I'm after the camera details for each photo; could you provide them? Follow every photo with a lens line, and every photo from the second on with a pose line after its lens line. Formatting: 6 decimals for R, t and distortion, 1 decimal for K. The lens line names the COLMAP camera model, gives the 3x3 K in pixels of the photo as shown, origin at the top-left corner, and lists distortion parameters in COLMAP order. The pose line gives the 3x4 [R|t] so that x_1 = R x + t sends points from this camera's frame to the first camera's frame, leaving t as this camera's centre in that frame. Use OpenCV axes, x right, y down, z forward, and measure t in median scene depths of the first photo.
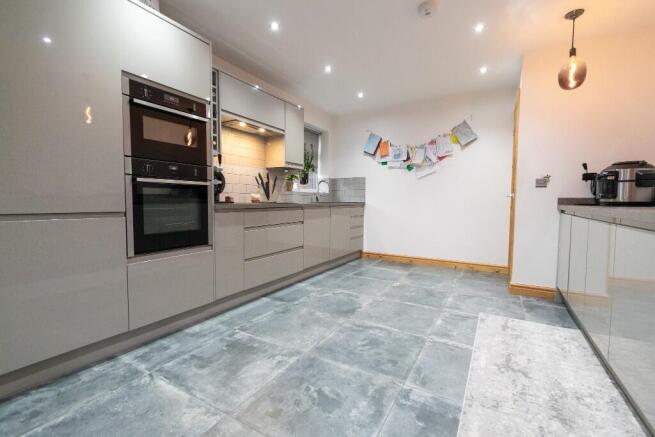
lens RADIAL K [[289.4, 0, 329.4], [0, 289.4, 217.0], [0, 0, 1]] dist [0.004879, -0.001999]
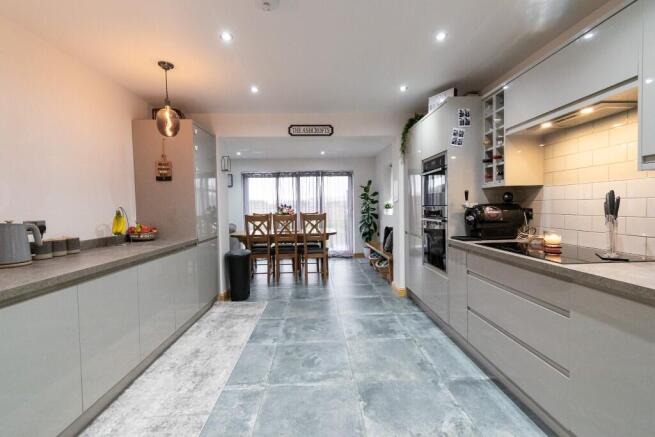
lens RADIAL K [[289.4, 0, 327.6], [0, 289.4, 217.0], [0, 0, 1]] dist [0.004879, -0.001999]
pose [[-0.843703, 0.030429, -0.535947, 0.527698], [-0.014660, 0.996714, 0.079667, -0.186028], [0.536610, 0.075072, -0.840484, 1.487270]]
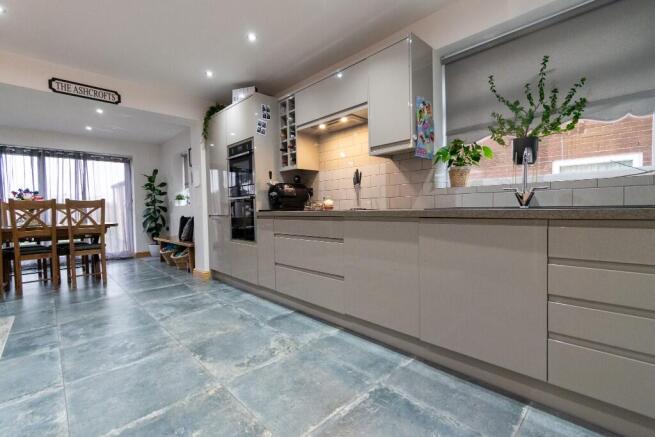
lens RADIAL K [[289.4, 0, 328.0], [0, 289.4, 218.3], [0, 0, 1]] dist [0.004879, -0.001999]
pose [[-0.268864, 0.033549, -0.962594, 0.697501], [-0.035897, 0.998350, 0.044821, -0.075879], [0.962509, 0.046605, -0.267216, 1.472468]]
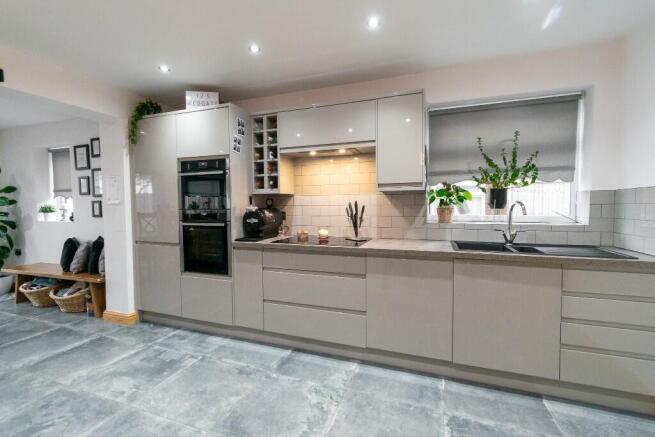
lens RADIAL K [[289.4, 0, 327.5], [0, 289.4, 216.8], [0, 0, 1]] dist [0.004879, -0.001999]
pose [[0.172438, 0.036435, -0.984346, 0.699510], [-0.046863, 0.998488, 0.028749, -0.171004], [0.983905, 0.041172, 0.173885, 1.028726]]
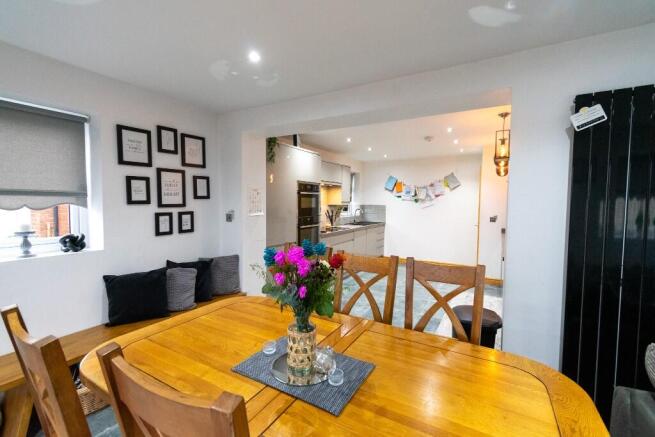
lens RADIAL K [[289.4, 0, 329.2], [0, 289.4, 217.0], [0, 0, 1]] dist [0.004879, -0.001999]
pose [[0.999996, 0.002812, 0.000655, -0.300288], [-0.002810, 0.999994, -0.002048, -0.139267], [-0.000661, 0.002046, 0.999998, -0.853413]]
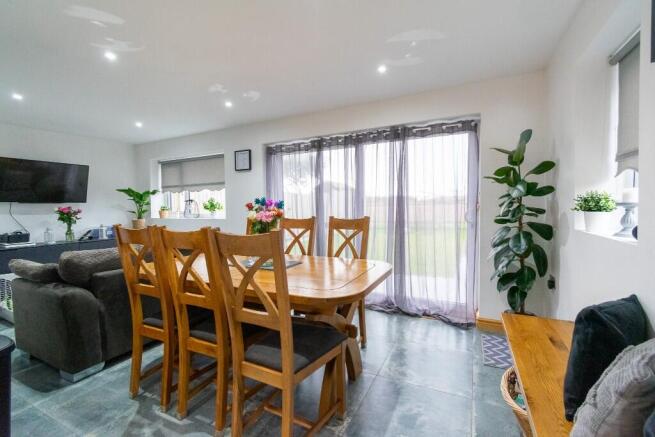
lens RADIAL K [[289.4, 0, 326.3], [0, 289.4, 217.3], [0, 0, 1]] dist [0.004879, -0.001999]
pose [[-0.998338, 0.016448, -0.055232, -0.469534], [0.011051, 0.995259, 0.096631, -0.134209], [0.056559, 0.095860, -0.993787, 0.427858]]
